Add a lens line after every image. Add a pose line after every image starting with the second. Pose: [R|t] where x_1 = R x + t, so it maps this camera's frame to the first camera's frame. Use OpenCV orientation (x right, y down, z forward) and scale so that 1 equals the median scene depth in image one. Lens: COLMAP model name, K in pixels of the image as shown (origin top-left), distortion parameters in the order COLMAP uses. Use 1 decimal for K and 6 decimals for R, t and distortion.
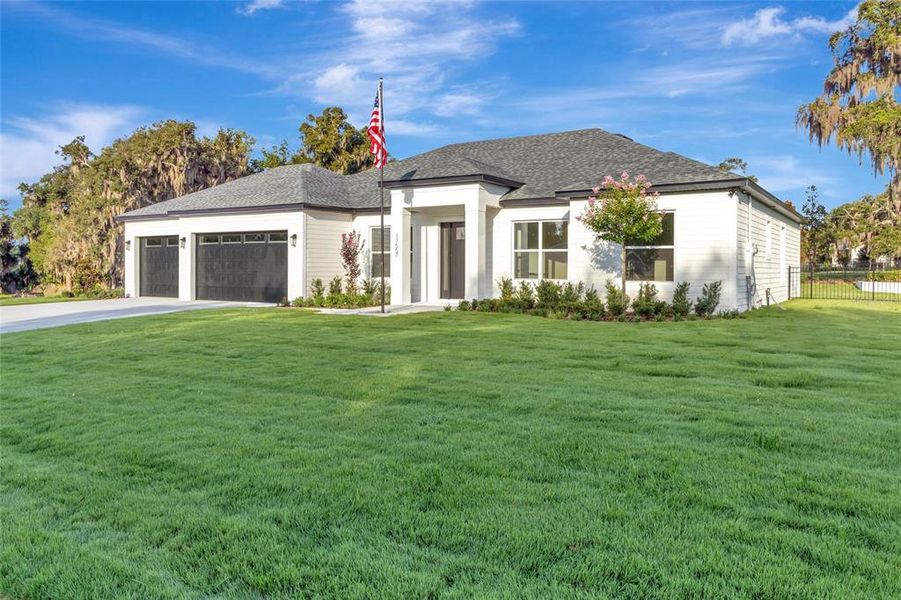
lens RADIAL K [[685.7, 0, 451.9], [0, 685.7, 268.1], [0, 0, 1]] dist [0.002751, 0.001346]
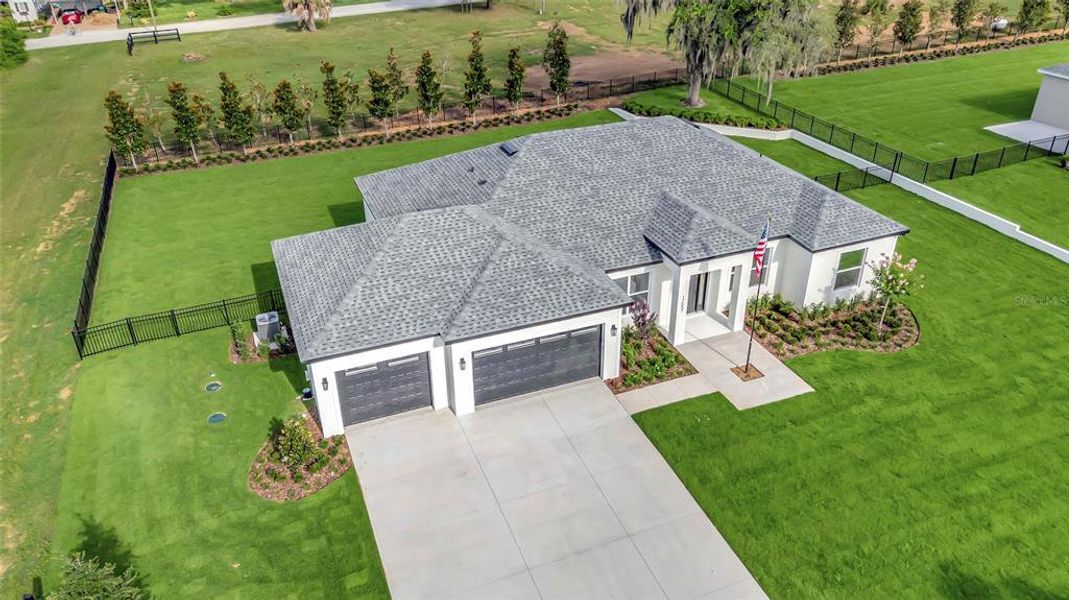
lens RADIAL K [[793.7, 0, 534.5], [0, 793.7, 300.0], [0, 0, 1]] dist [0.065282, -0.055577]
pose [[0.592900, -0.401274, 0.698175, -1.155619], [0.009055, 0.870269, 0.492494, -0.698470], [-0.805225, -0.285678, 0.519616, 0.458195]]
